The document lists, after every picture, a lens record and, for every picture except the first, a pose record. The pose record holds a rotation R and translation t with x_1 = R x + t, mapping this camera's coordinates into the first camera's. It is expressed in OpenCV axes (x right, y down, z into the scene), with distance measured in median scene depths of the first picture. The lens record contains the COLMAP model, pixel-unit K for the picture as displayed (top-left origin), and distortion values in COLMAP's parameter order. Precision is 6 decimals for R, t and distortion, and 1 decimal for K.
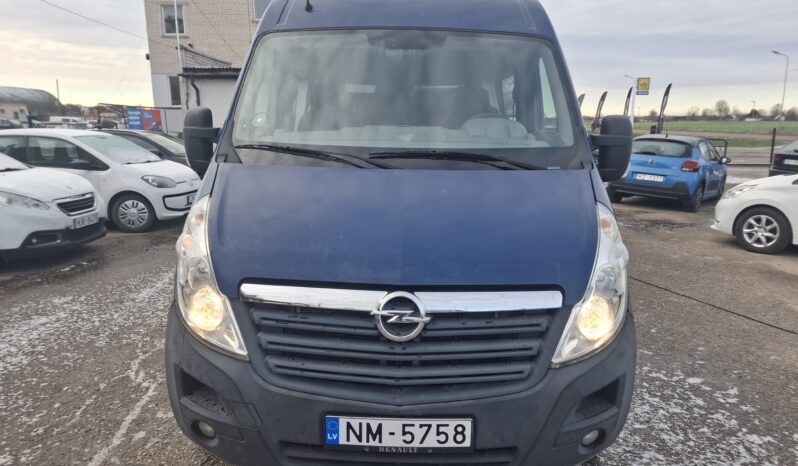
lens RADIAL K [[547.3, 0, 399.0], [0, 547.3, 233.0], [0, 0, 1]] dist [0.143521, -0.162156]
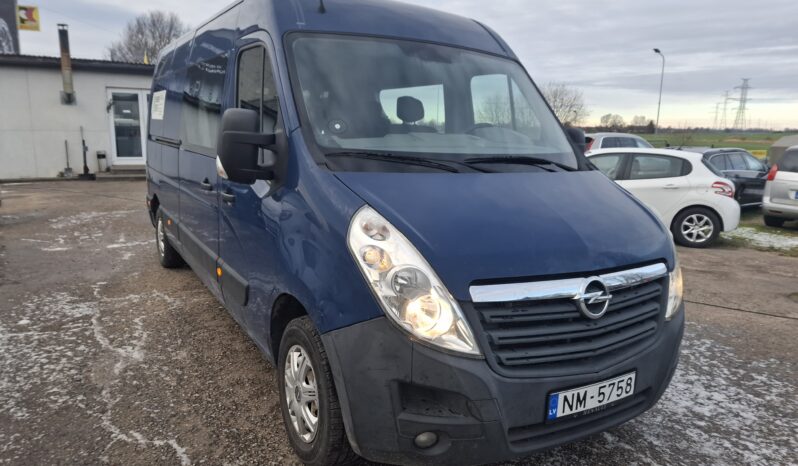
lens RADIAL K [[547.3, 0, 399.0], [0, 547.3, 233.0], [0, 0, 1]] dist [0.143521, -0.162156]
pose [[0.857694, -0.078477, 0.508136, -0.937905], [0.079731, 0.996629, 0.019340, -0.041756], [-0.507941, 0.023927, 0.861060, 0.177340]]
